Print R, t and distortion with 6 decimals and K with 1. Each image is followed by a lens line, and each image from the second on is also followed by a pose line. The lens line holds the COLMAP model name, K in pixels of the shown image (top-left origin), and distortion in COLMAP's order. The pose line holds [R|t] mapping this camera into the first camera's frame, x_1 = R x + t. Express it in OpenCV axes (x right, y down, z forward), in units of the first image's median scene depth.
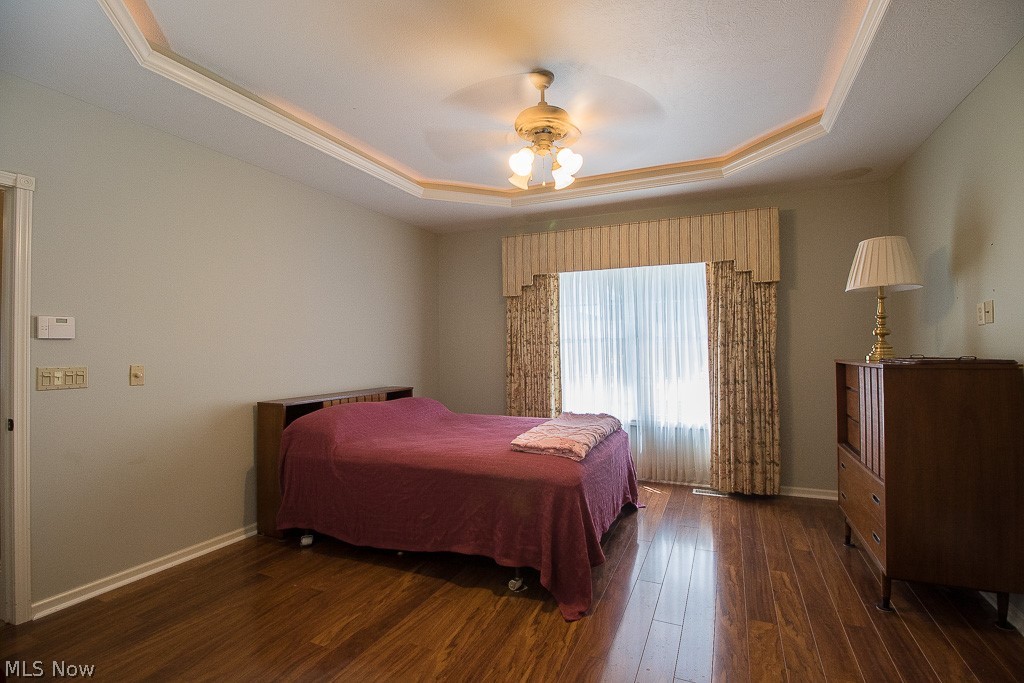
lens RADIAL K [[473.8, 0, 516.7], [0, 473.8, 341.4], [0, 0, 1]] dist [-0.005167, -0.008590]
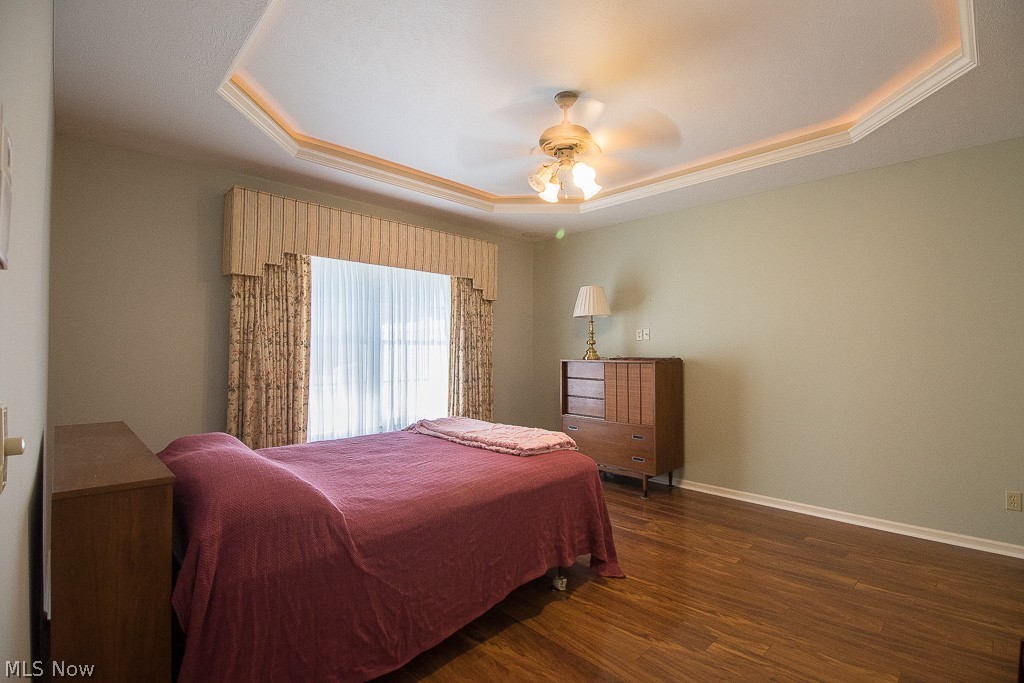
lens RADIAL K [[473.8, 0, 517.5], [0, 473.8, 344.0], [0, 0, 1]] dist [-0.005167, -0.008590]
pose [[0.359131, 0.019916, 0.933075, -0.590472], [-0.022140, 0.999673, -0.012816, 0.007153], [-0.933024, -0.016056, 0.359454, 0.431482]]
